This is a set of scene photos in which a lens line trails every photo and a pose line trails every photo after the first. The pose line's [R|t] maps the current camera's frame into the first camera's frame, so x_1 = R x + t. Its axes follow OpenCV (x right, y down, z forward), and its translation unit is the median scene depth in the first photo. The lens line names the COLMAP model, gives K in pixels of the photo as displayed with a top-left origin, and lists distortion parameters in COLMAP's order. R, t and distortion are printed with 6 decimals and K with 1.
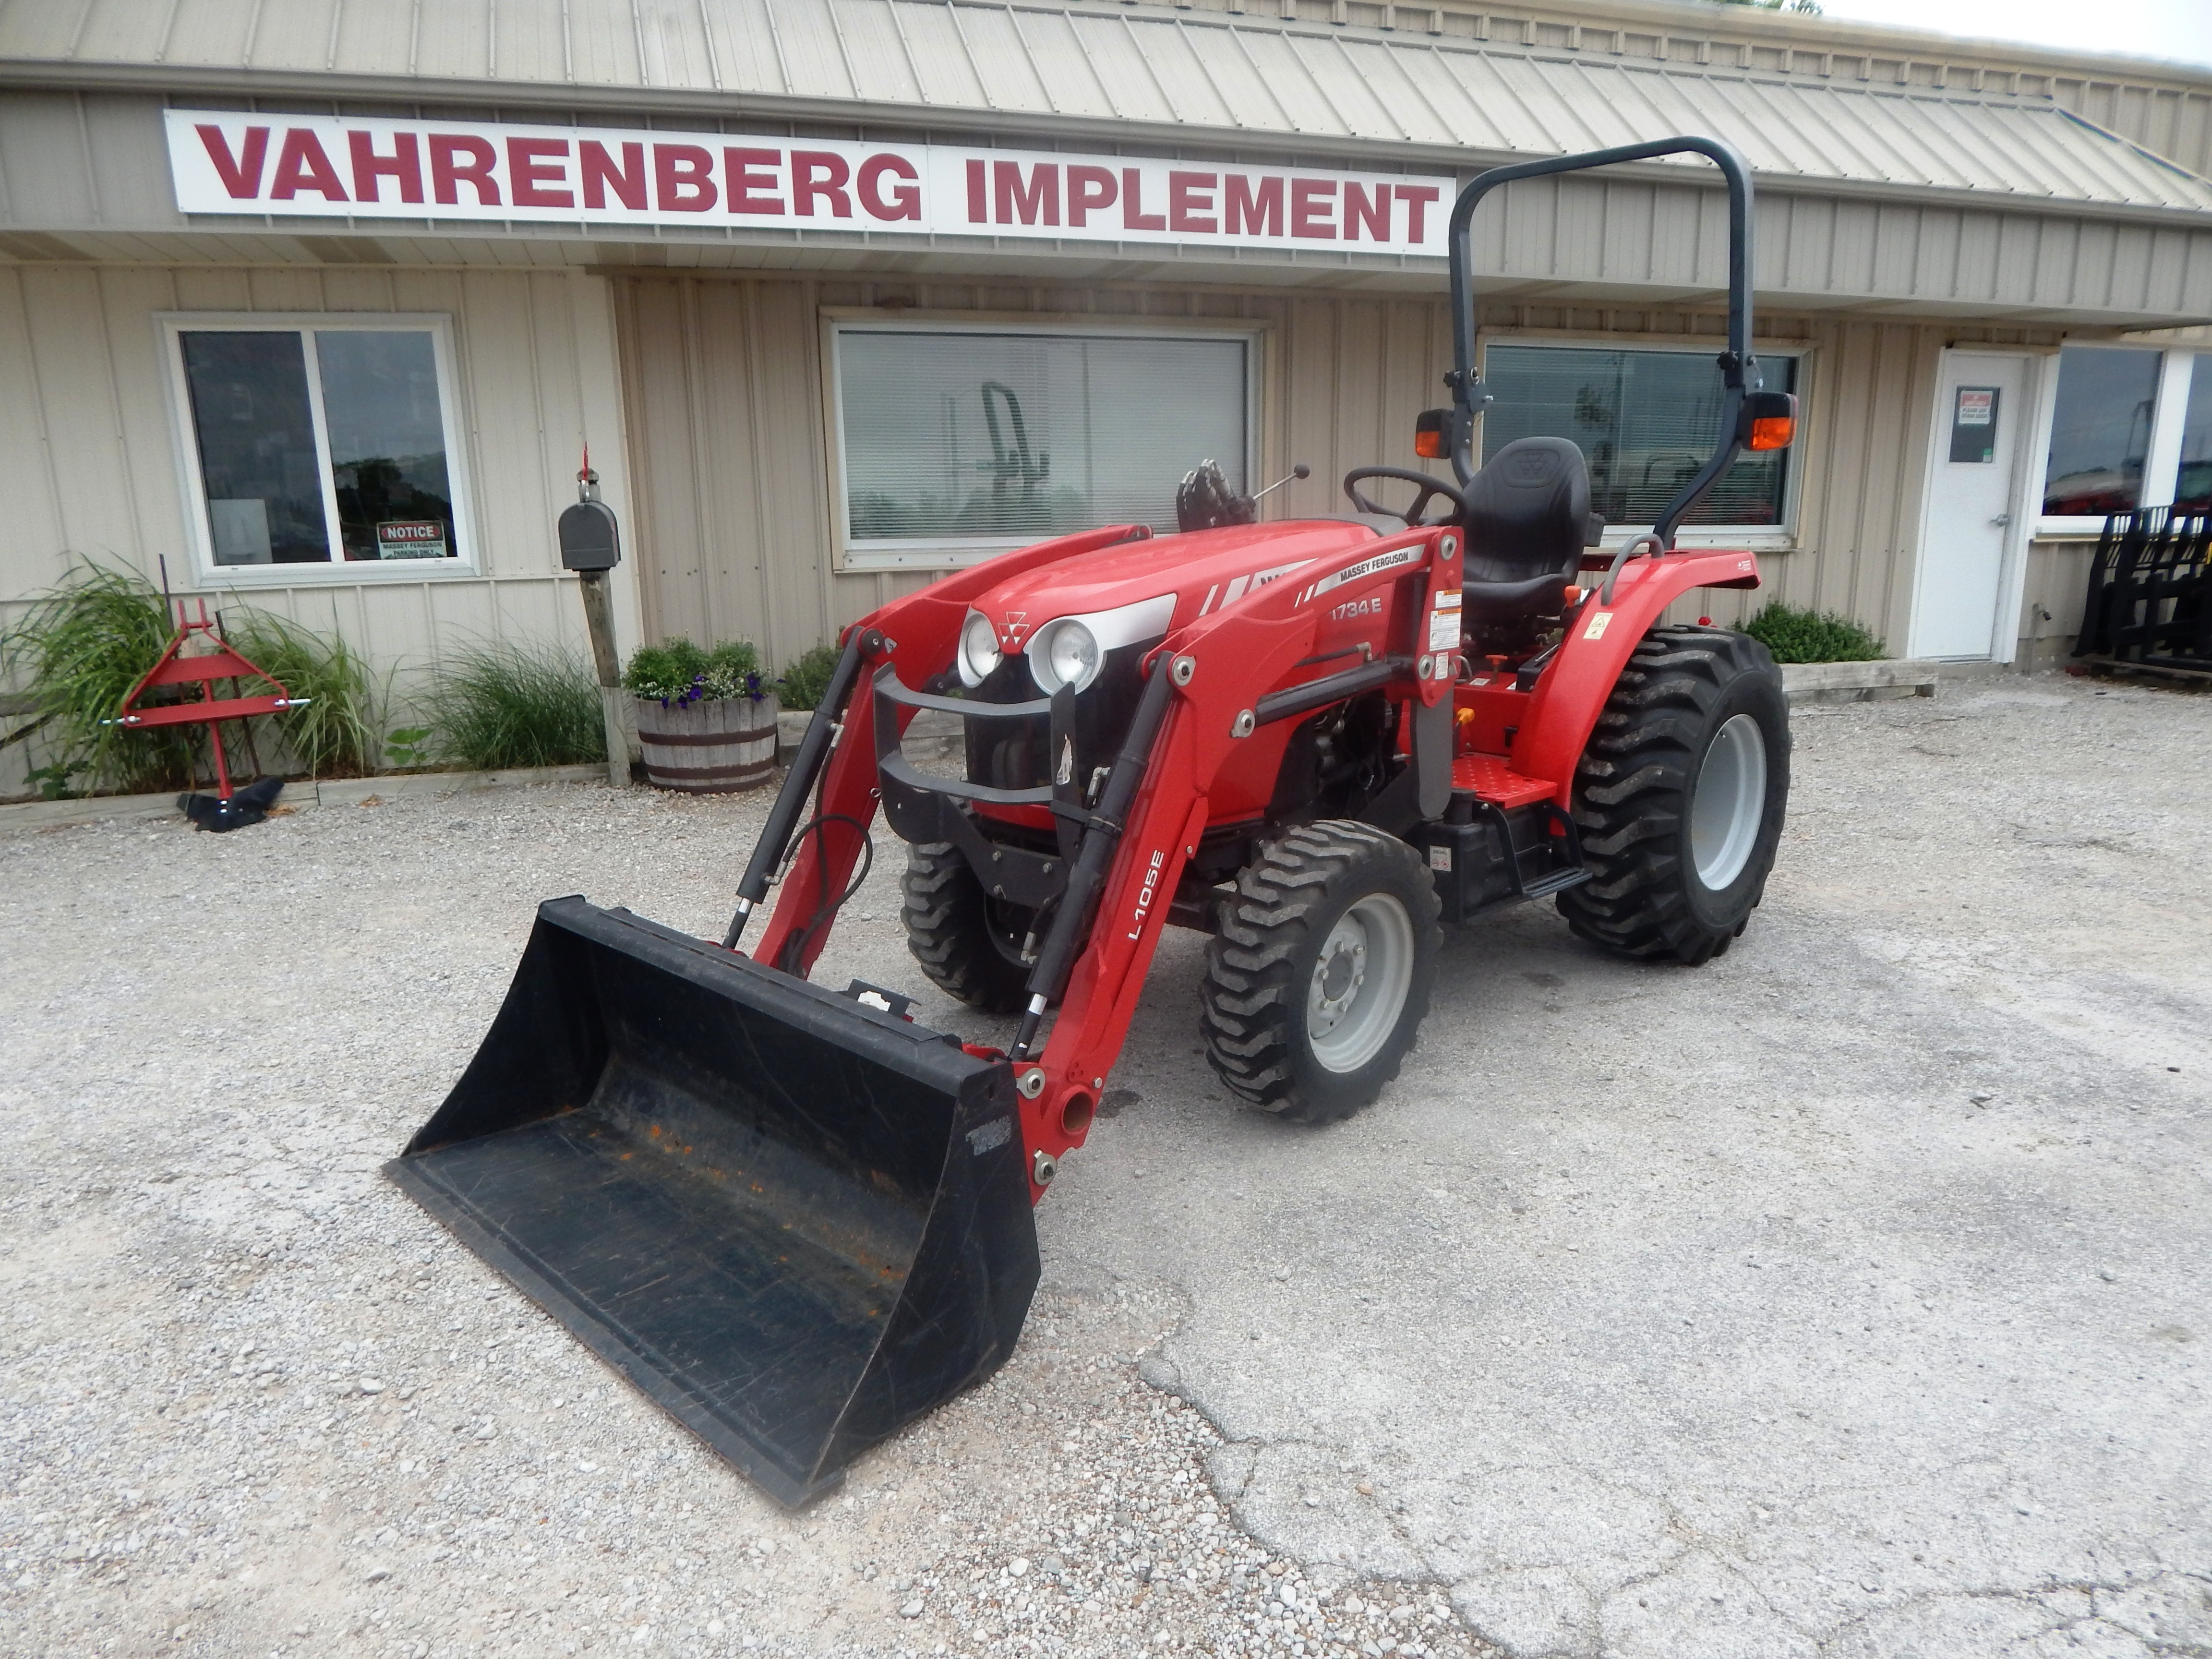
lens RADIAL K [[1511.5, 0, 1106.0], [0, 1511.5, 829.5], [0, 0, 1]] dist [-0.001336, 0.003869]
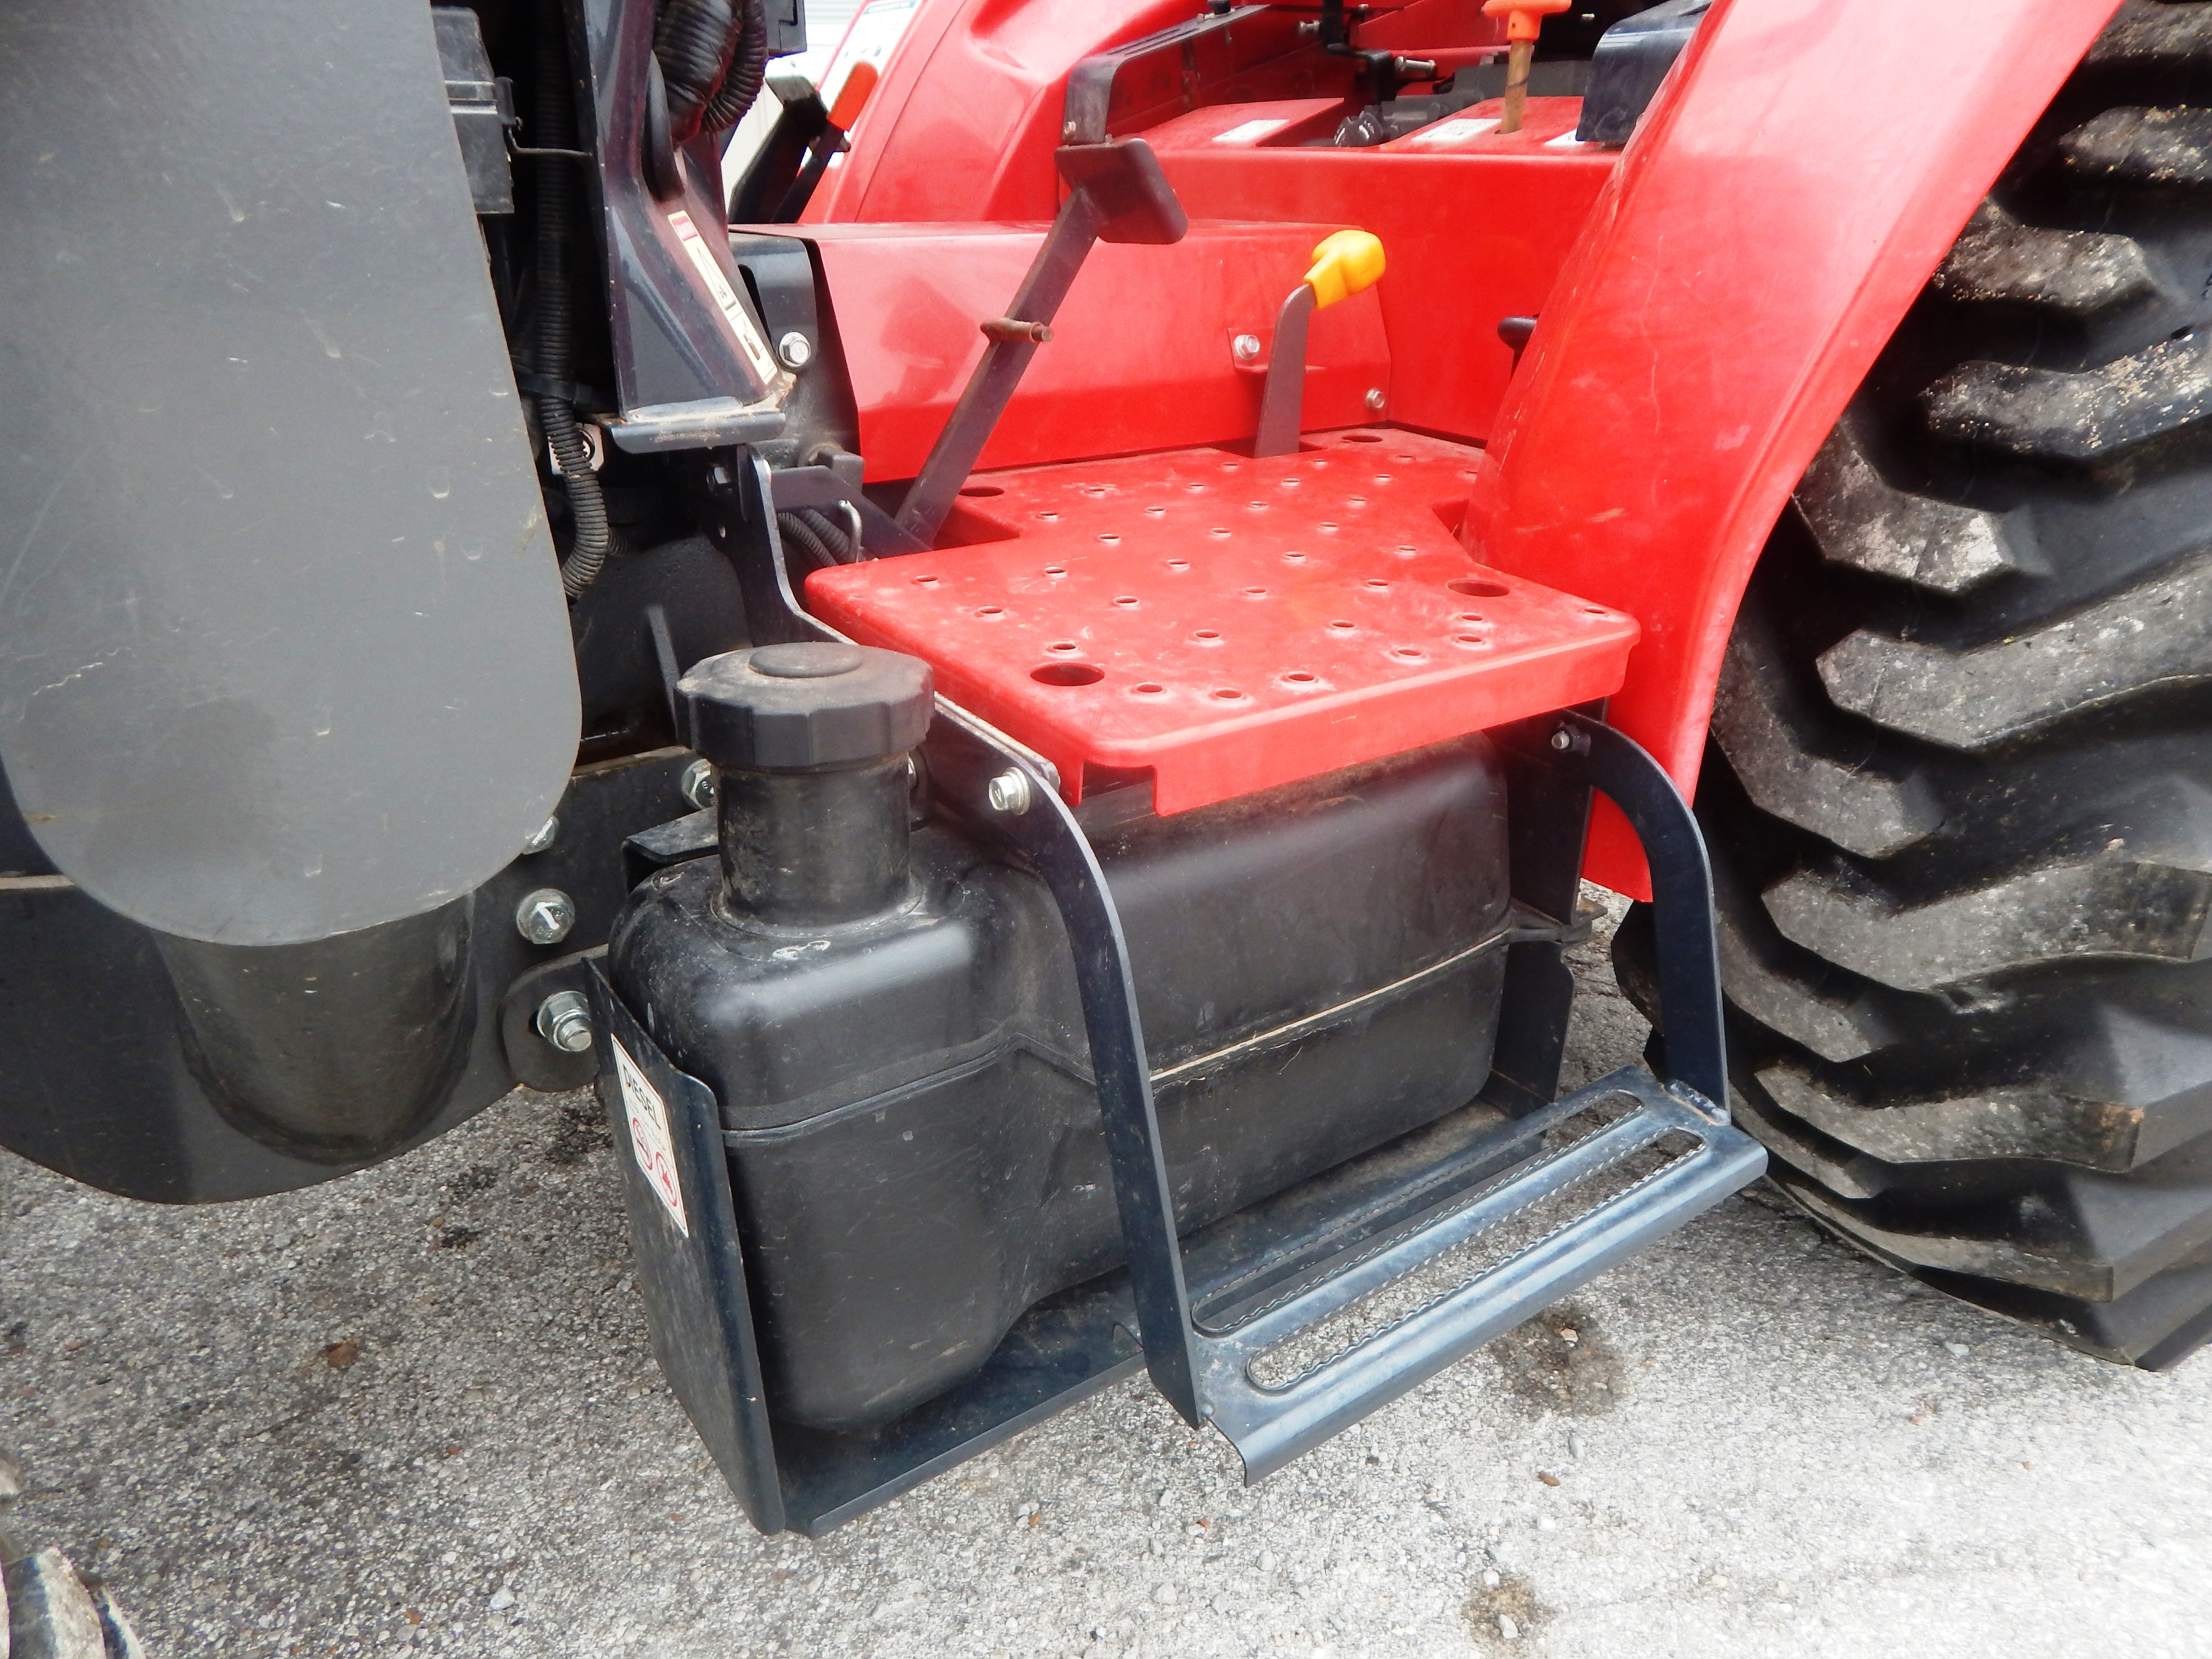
lens RADIAL K [[1469.7, 0, 1106.0], [0, 1469.7, 829.5], [0, 0, 1]] dist [-0.012771, -0.003623]
pose [[0.985833, 0.091517, -0.140563, 0.257004], [-0.061151, 0.976457, 0.206863, -0.037020], [0.156185, -0.195337, 0.968220, 0.805961]]
